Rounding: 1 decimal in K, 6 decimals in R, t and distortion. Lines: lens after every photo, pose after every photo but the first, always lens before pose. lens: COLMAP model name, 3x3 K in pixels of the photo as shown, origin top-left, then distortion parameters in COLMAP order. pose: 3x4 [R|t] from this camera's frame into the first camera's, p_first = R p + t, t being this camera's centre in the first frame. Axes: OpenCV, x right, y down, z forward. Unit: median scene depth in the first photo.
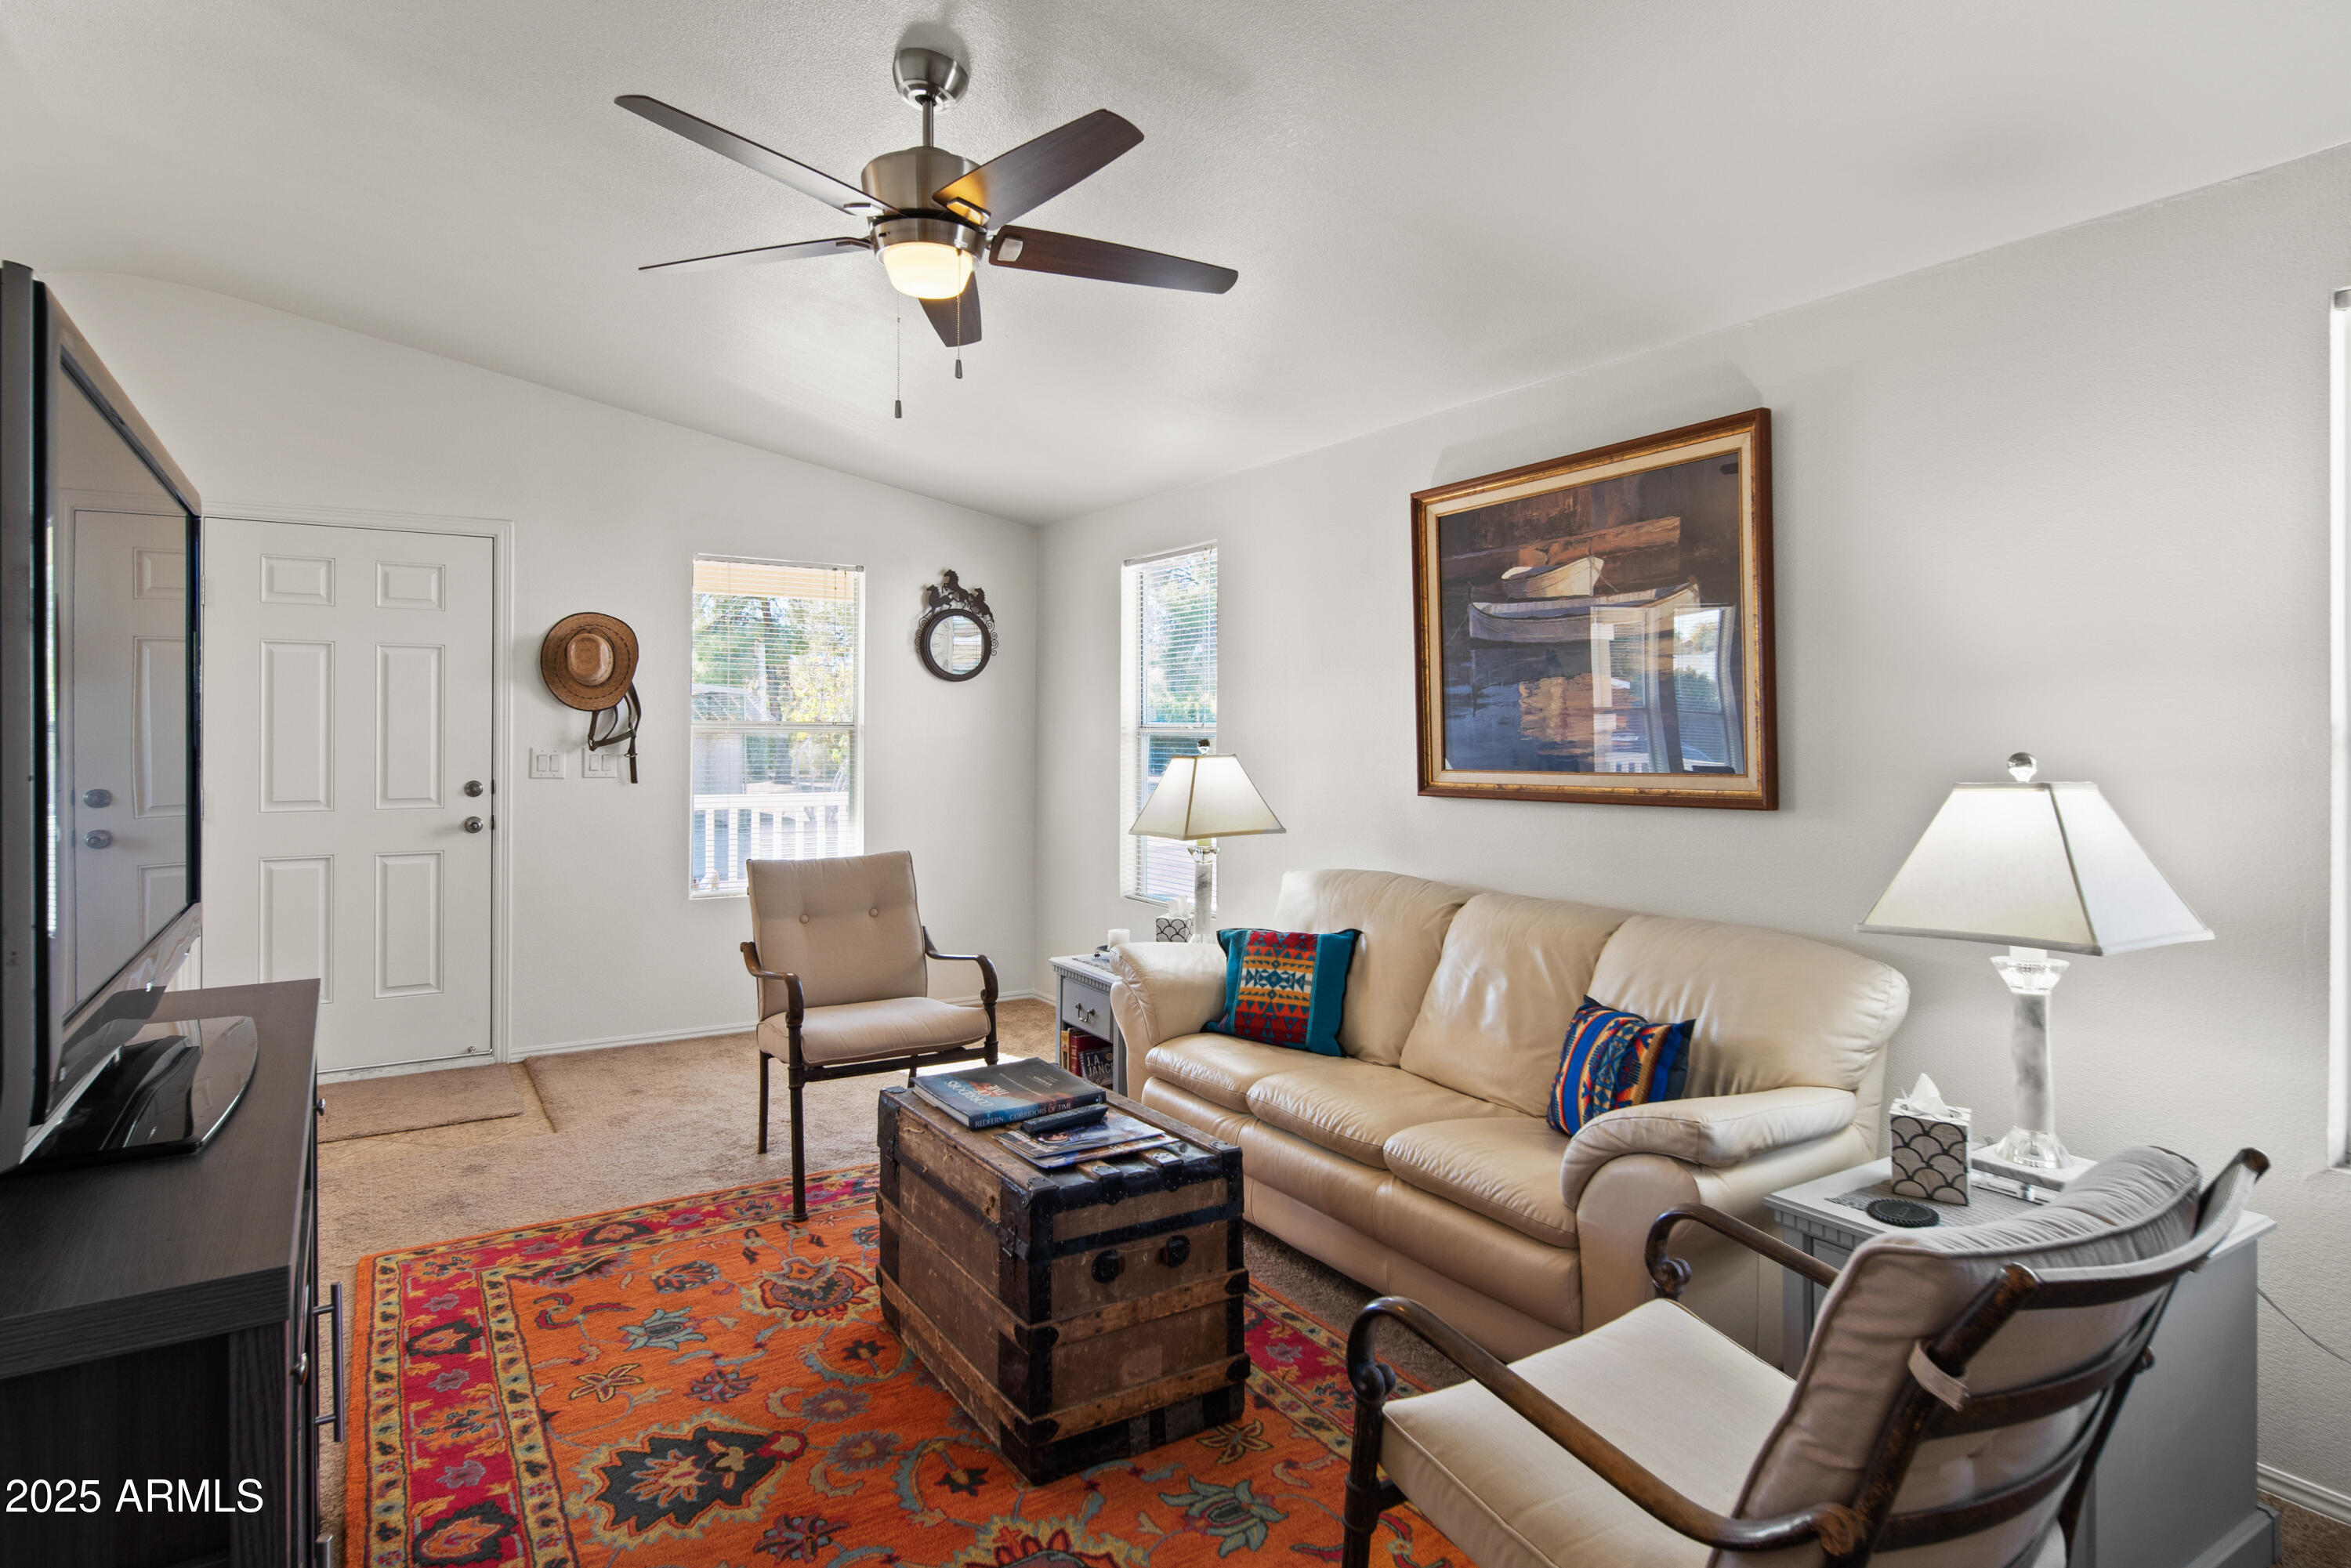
lens RADIAL K [[1288.9, 0, 1165.0], [0, 1288.9, 715.3], [0, 0, 1]] dist [0.002138, -0.001434]
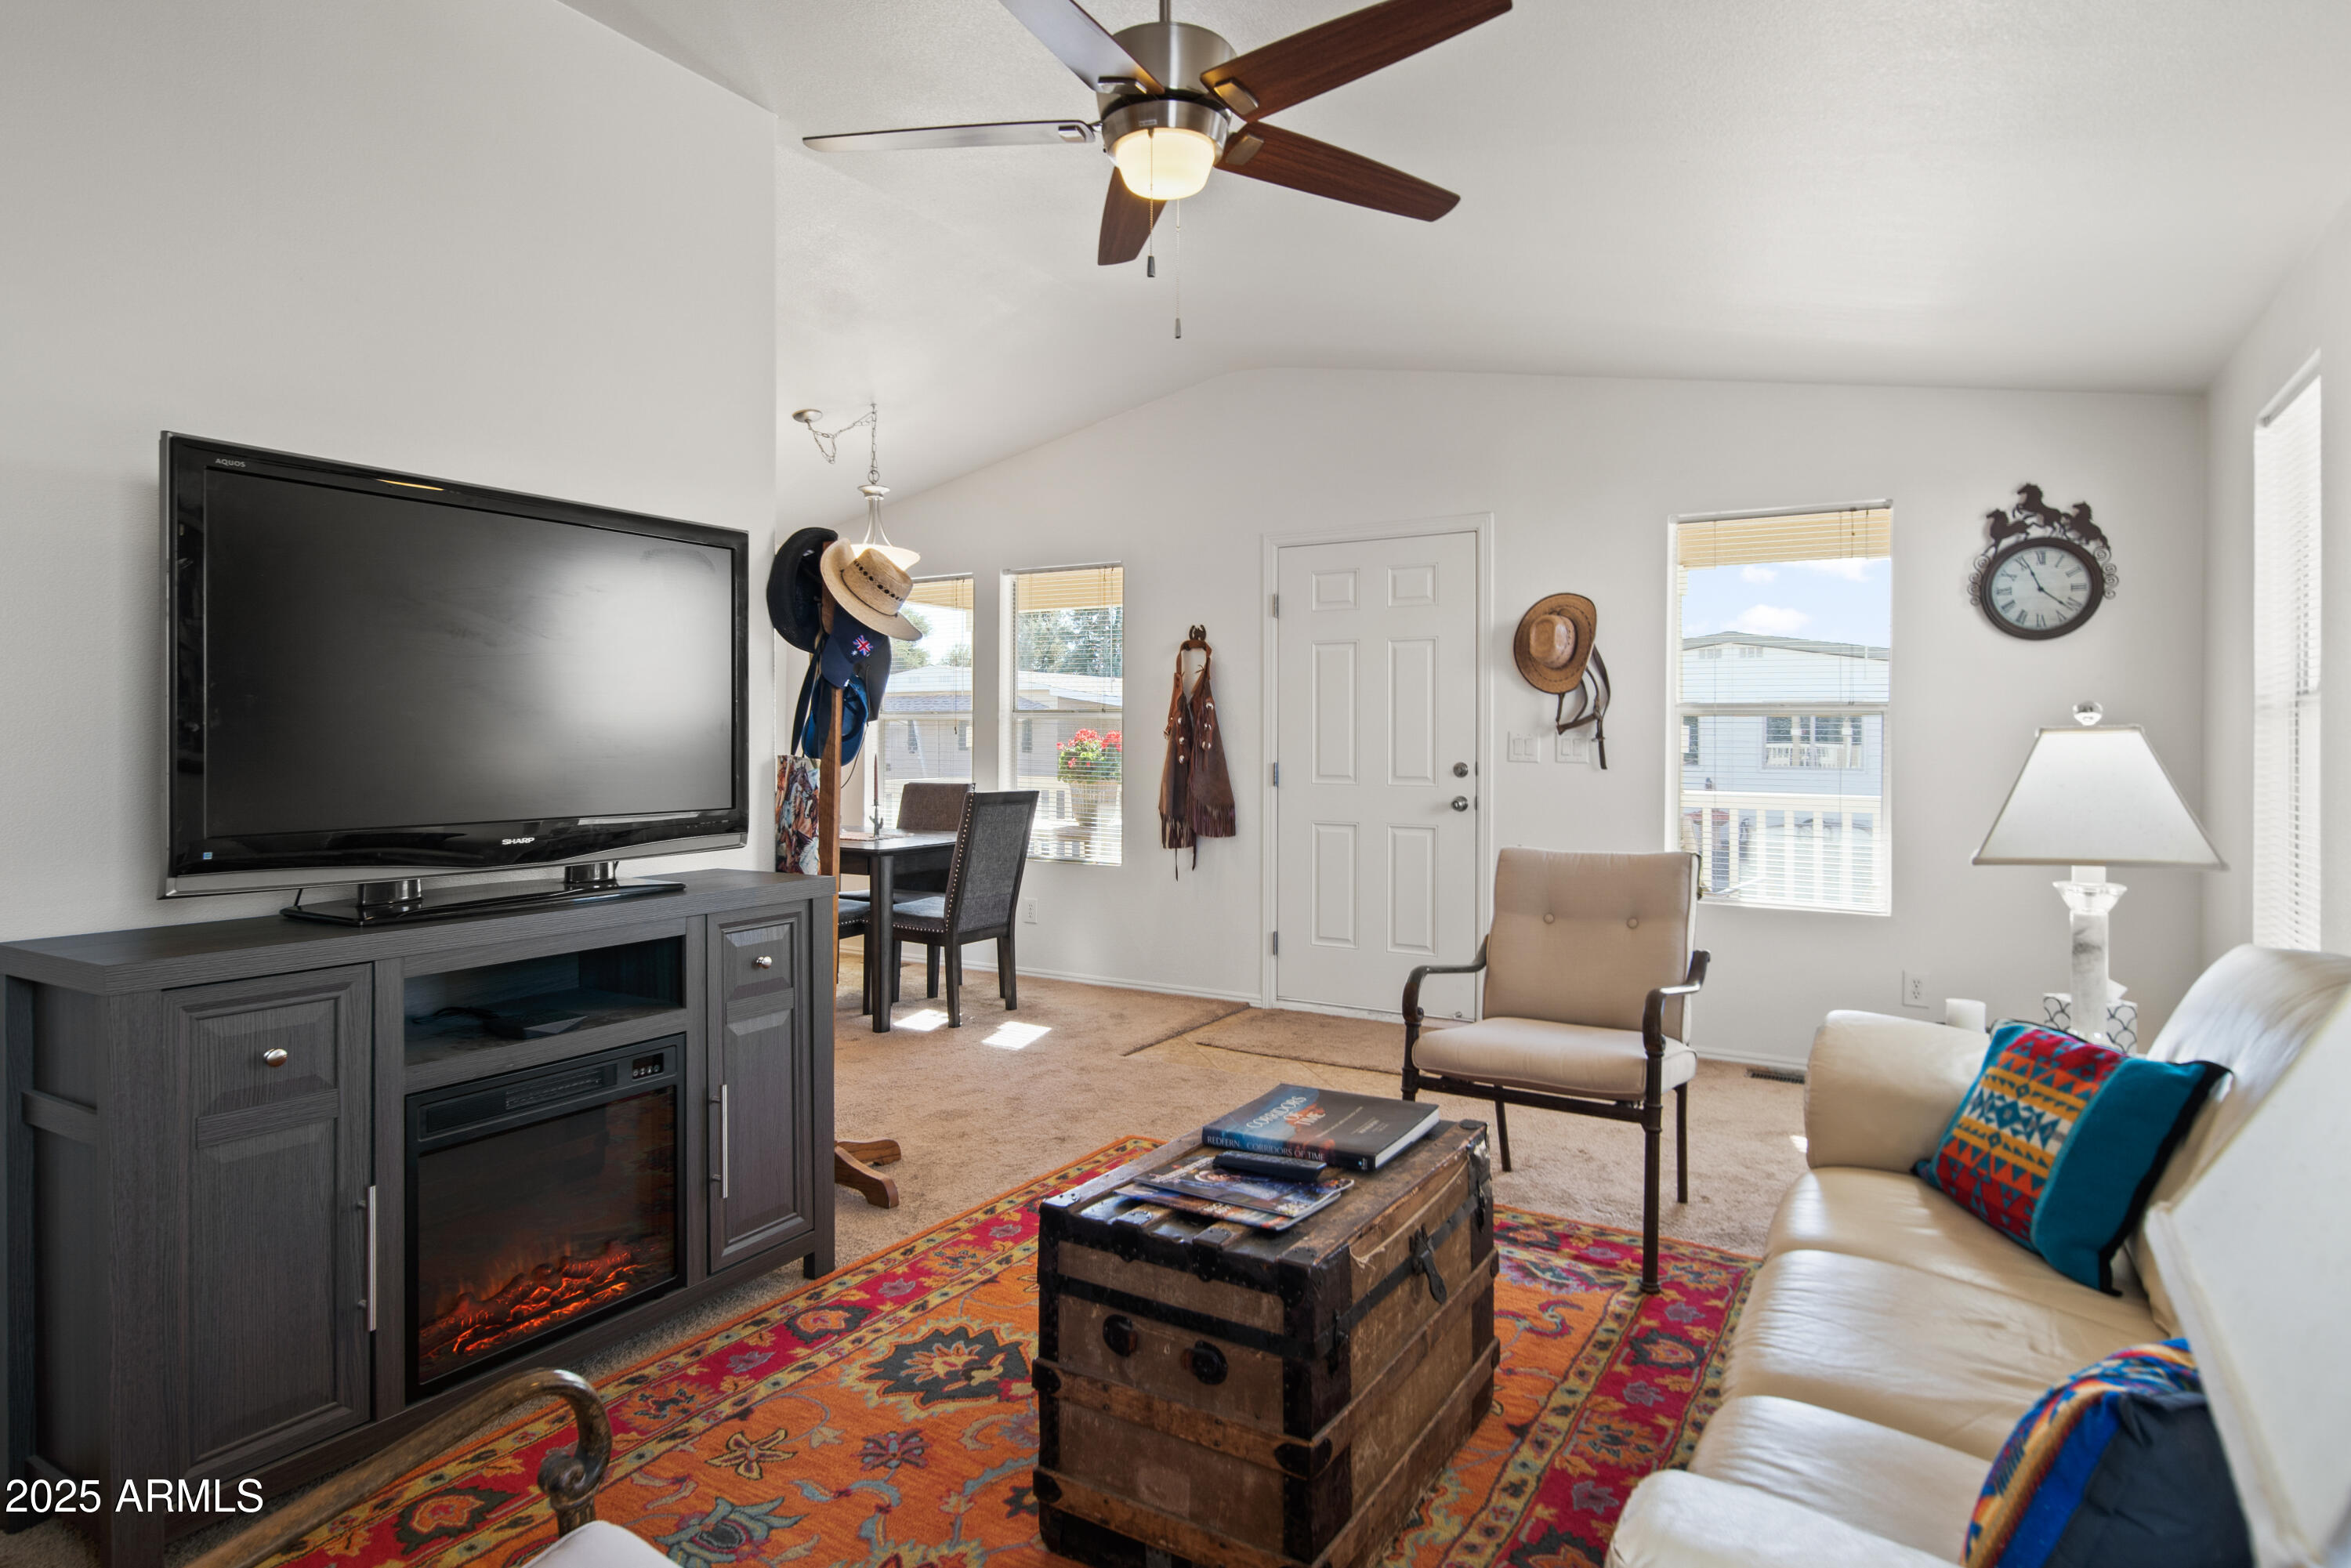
lens RADIAL K [[1288.9, 0, 1158.6], [0, 1288.9, 733.7], [0, 0, 1]] dist [0.002138, -0.001434]
pose [[0.447529, -0.004800, -0.894256, 0.455190], [0.010797, 0.999942, 0.000036, 0.035696], [0.894204, -0.009671, 0.447555, 0.443359]]
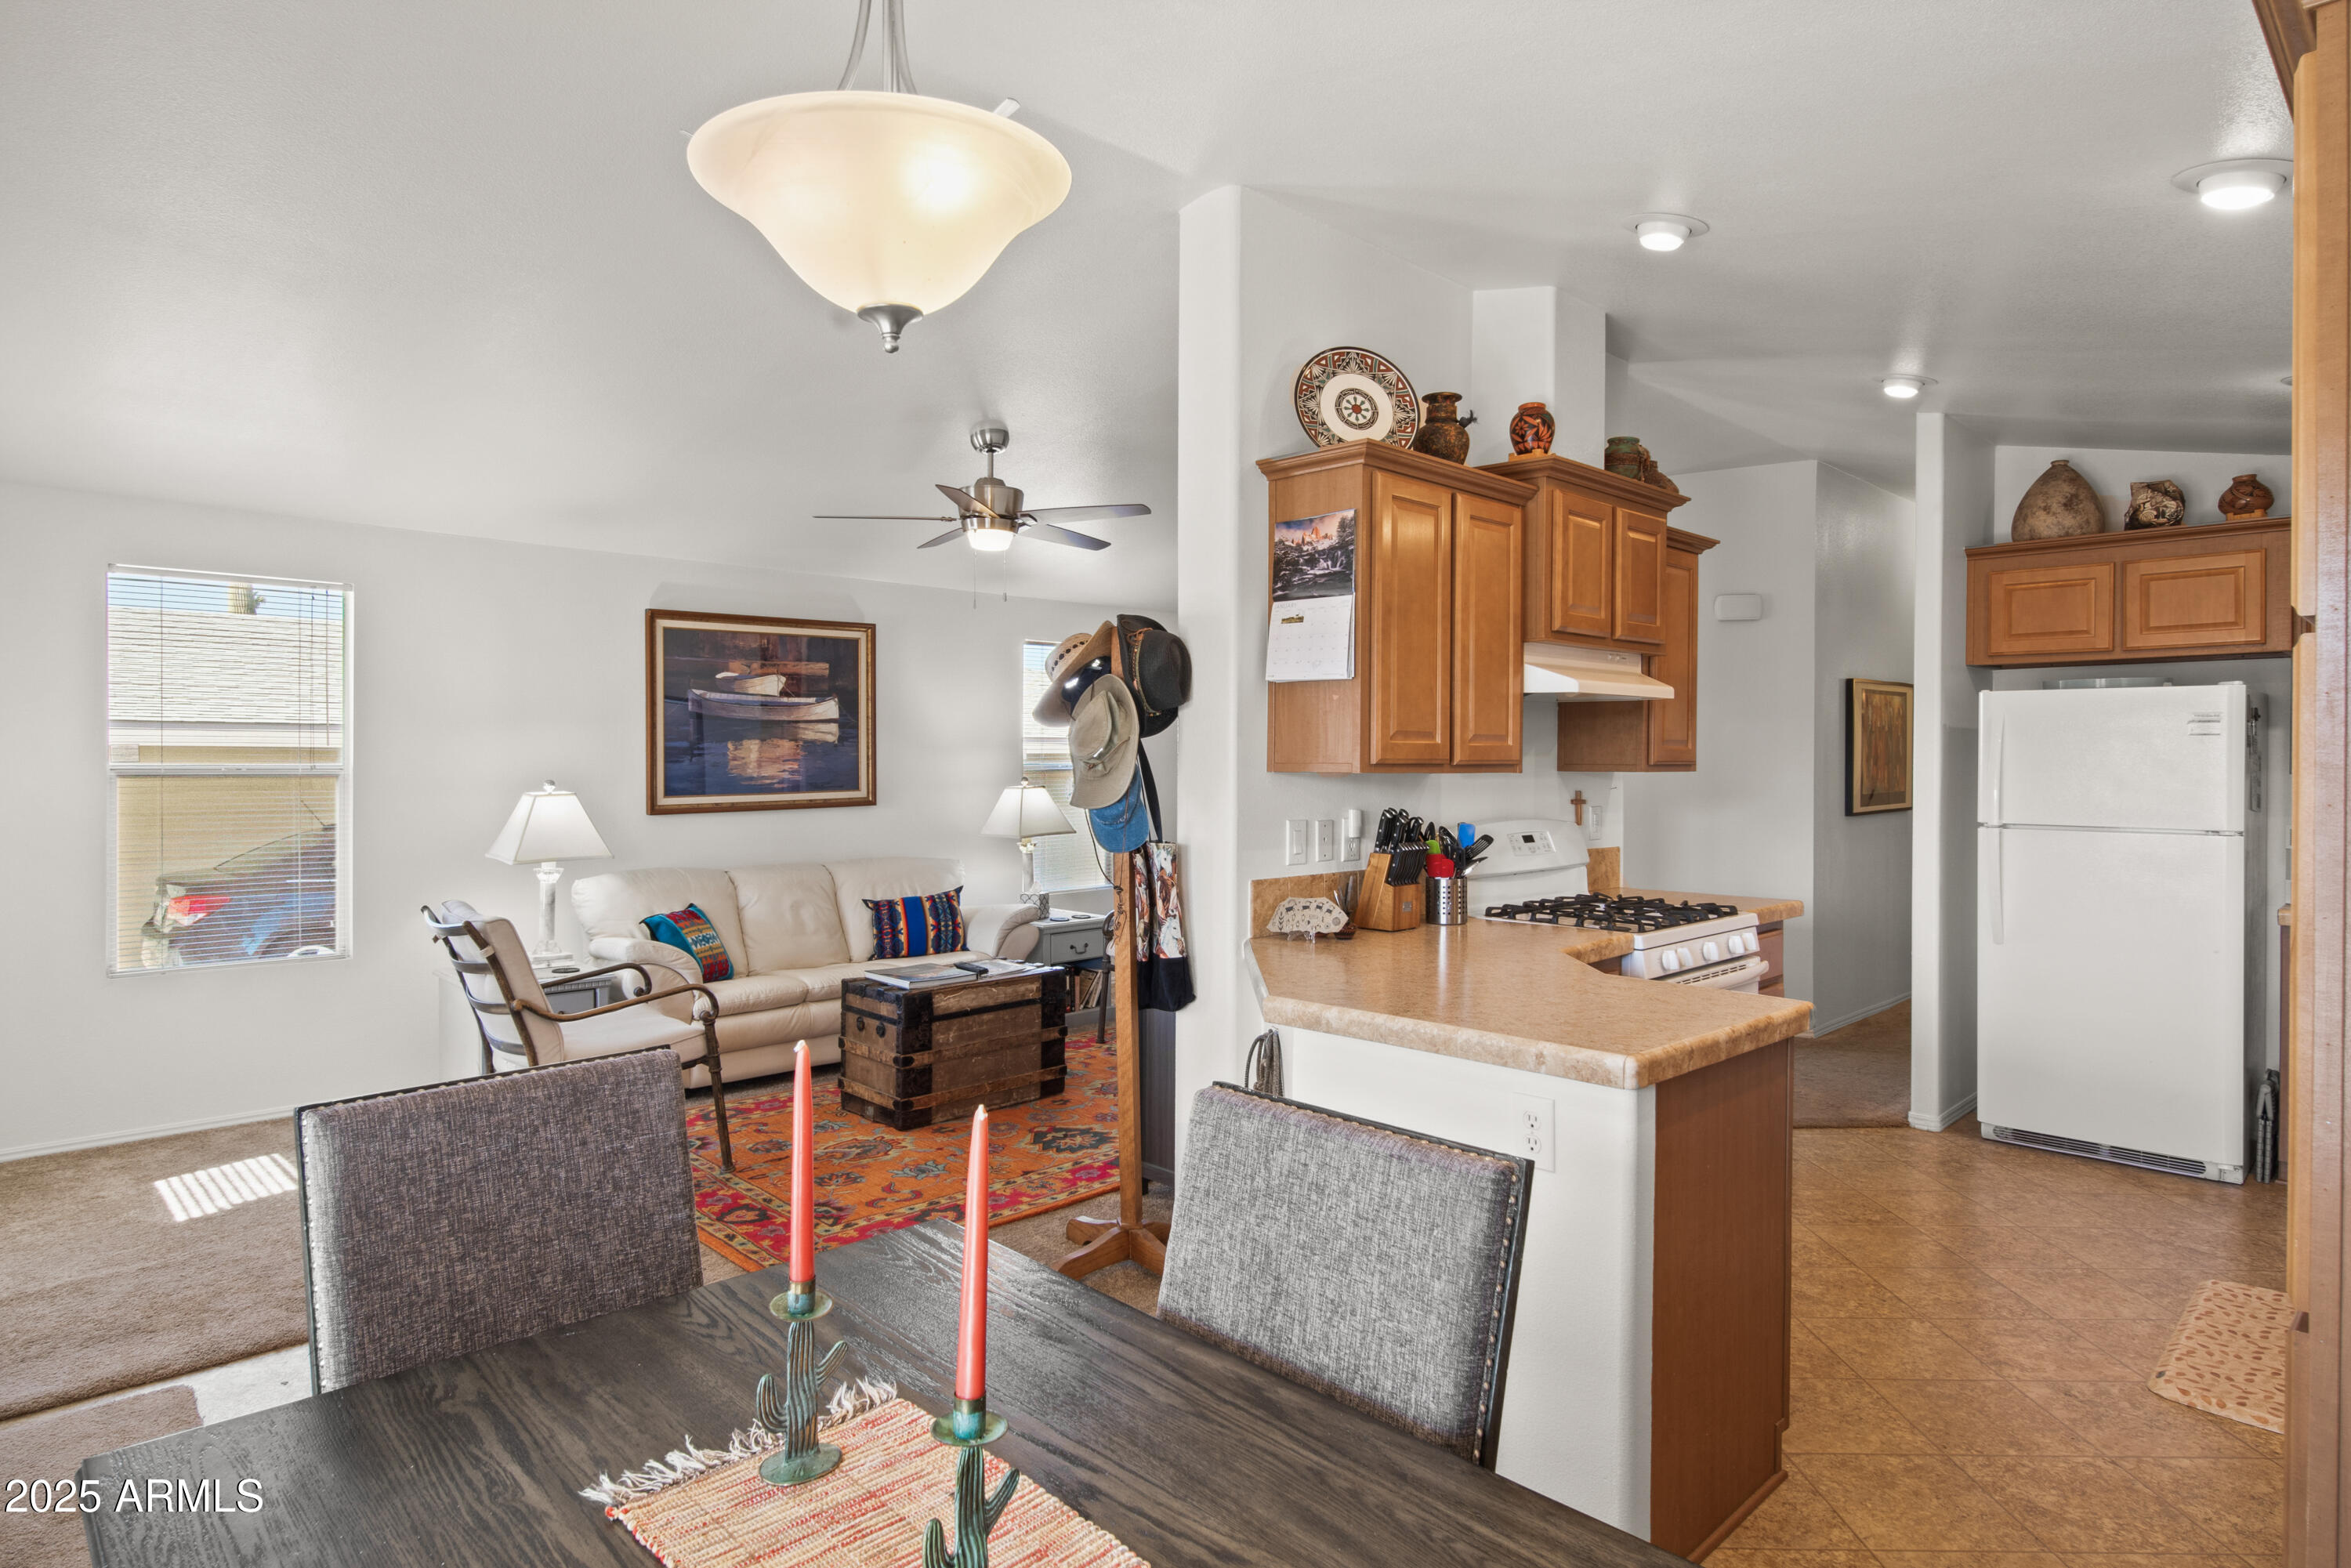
lens RADIAL K [[1288.9, 0, 1150.9], [0, 1288.9, 772.9], [0, 0, 1]] dist [0.002138, -0.001434]
pose [[-0.204474, -0.014857, 0.978759, -1.585155], [-0.017986, 0.999773, 0.011418, -0.014661], [-0.978707, -0.015270, -0.204695, 0.861355]]
